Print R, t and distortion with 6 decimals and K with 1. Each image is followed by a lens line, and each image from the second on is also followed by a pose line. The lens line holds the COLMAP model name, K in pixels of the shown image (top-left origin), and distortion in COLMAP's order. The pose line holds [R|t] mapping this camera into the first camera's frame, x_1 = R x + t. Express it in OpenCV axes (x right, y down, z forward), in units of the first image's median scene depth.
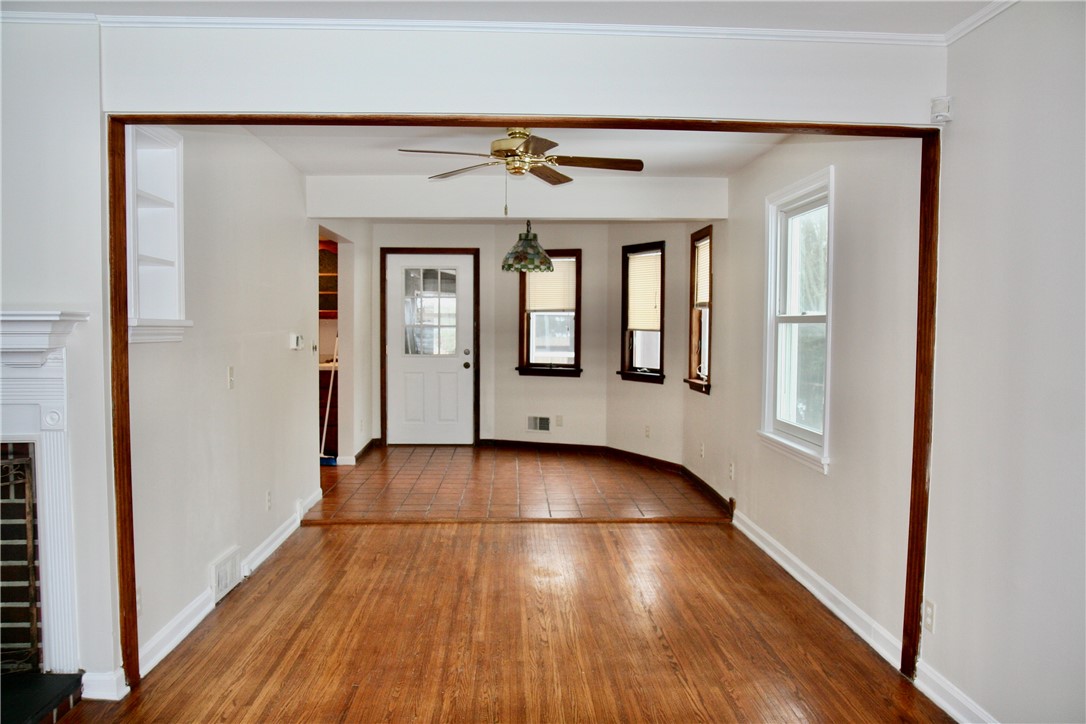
lens RADIAL K [[852.4, 0, 548.2], [0, 852.4, 372.5], [0, 0, 1]] dist [-0.091183, 0.087169]
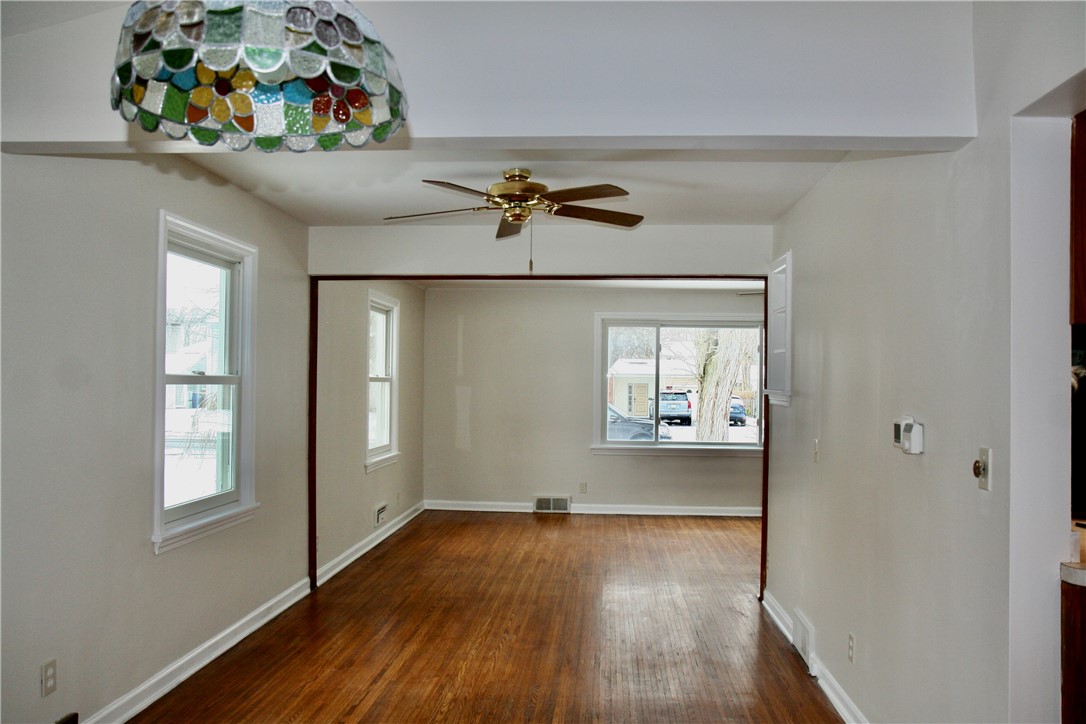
lens RADIAL K [[852.4, 0, 543.2], [0, 852.4, 365.5], [0, 0, 1]] dist [-0.091183, 0.087169]
pose [[-0.992677, -0.014449, 0.119928, -0.183308], [-0.010115, 0.999277, 0.036662, -0.125085], [-0.120371, 0.035180, -0.992105, 2.013105]]
